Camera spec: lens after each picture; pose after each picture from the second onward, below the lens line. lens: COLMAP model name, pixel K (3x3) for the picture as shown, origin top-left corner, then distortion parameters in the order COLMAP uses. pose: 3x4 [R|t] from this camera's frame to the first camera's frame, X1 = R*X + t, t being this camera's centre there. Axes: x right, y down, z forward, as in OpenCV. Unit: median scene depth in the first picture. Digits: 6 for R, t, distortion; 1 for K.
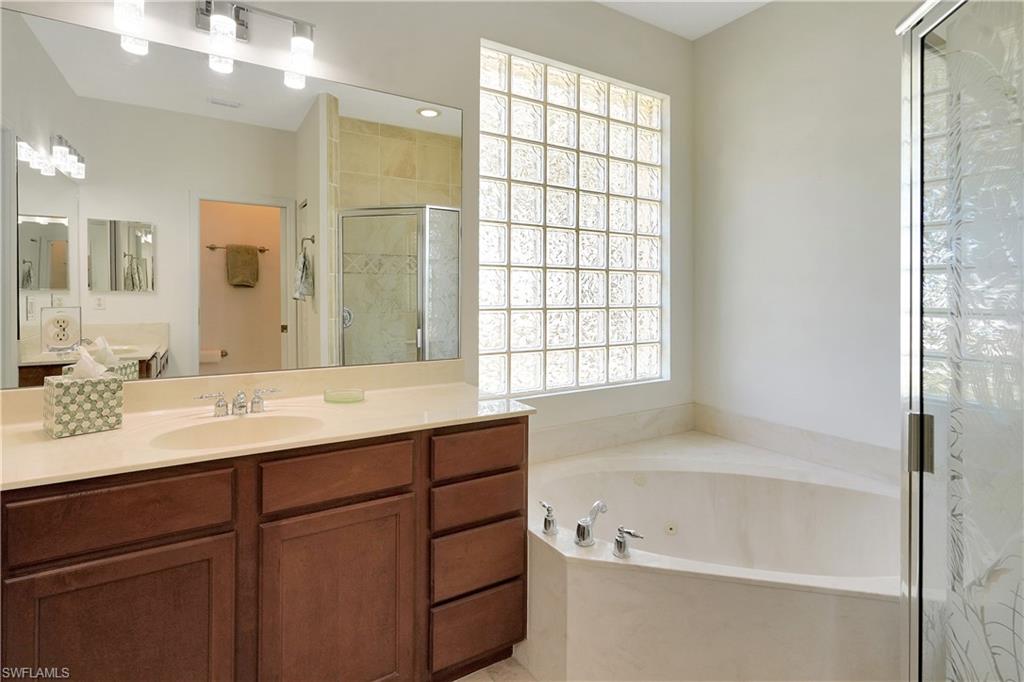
lens RADIAL K [[499.3, 0, 471.8], [0, 499.3, 292.6], [0, 0, 1]] dist [-0.011449, 0.005643]
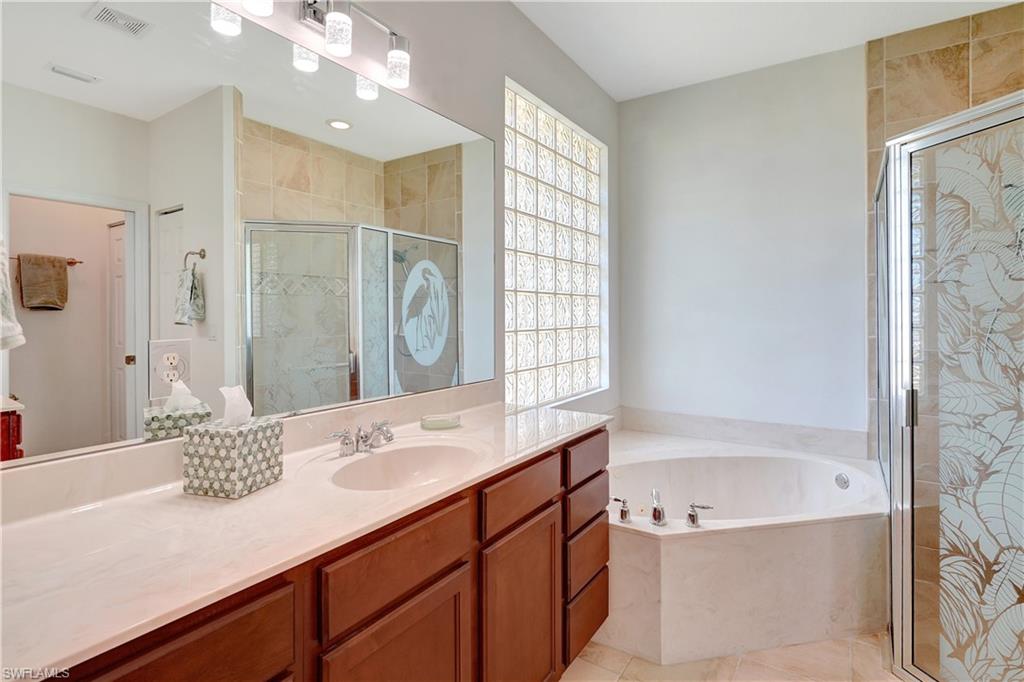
lens RADIAL K [[499.3, 0, 499.7], [0, 499.3, 310.8], [0, 0, 1]] dist [-0.011449, 0.005643]
pose [[0.913569, -0.005659, 0.406645, -0.541870], [0.007649, 0.999965, -0.003267, -0.008199], [-0.406613, 0.006095, 0.913580, 0.048138]]
